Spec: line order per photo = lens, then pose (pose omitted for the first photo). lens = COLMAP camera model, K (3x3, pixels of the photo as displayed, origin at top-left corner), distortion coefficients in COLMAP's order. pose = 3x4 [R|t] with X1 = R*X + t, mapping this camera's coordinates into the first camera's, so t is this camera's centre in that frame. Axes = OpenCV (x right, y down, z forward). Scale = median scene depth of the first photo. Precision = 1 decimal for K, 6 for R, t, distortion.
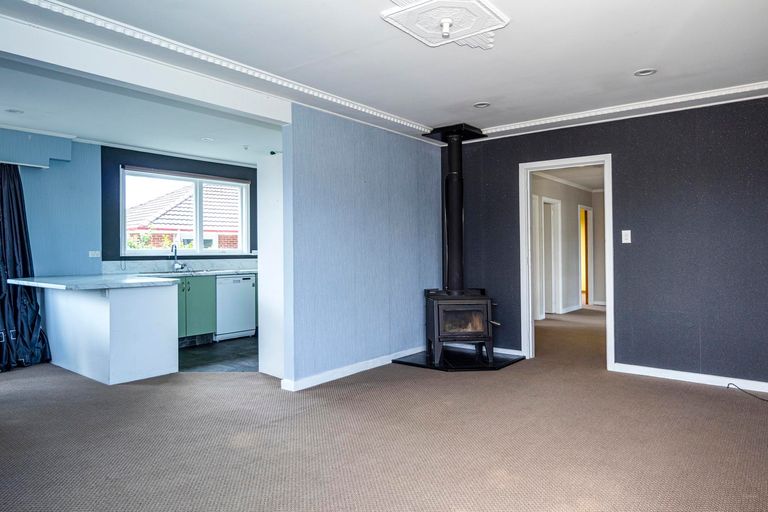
lens RADIAL K [[510.8, 0, 380.2], [0, 510.8, 255.2], [0, 0, 1]] dist [-0.038433, -0.000419]
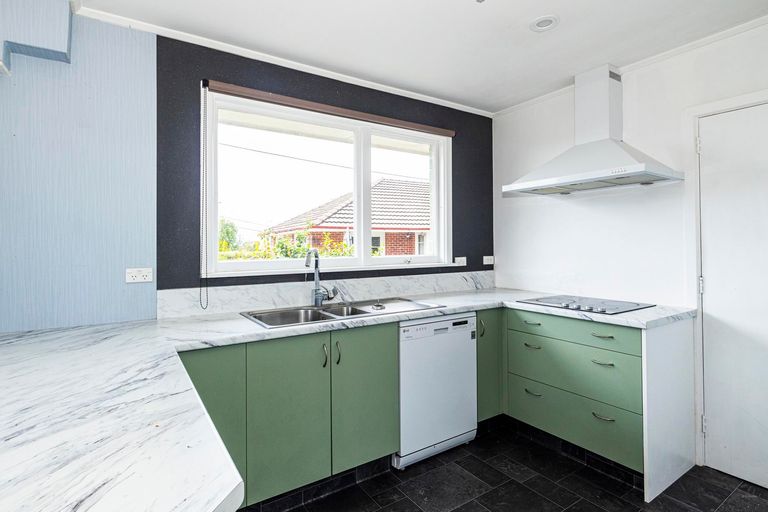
lens RADIAL K [[391.2, 0, 383.3], [0, 391.2, 250.3], [0, 0, 1]] dist [-0.001355, -0.000032]
pose [[0.953844, -0.001271, -0.300300, -0.225953], [0.003184, 0.999978, 0.005879, -0.022454], [0.300286, -0.006563, 0.953827, 0.650697]]
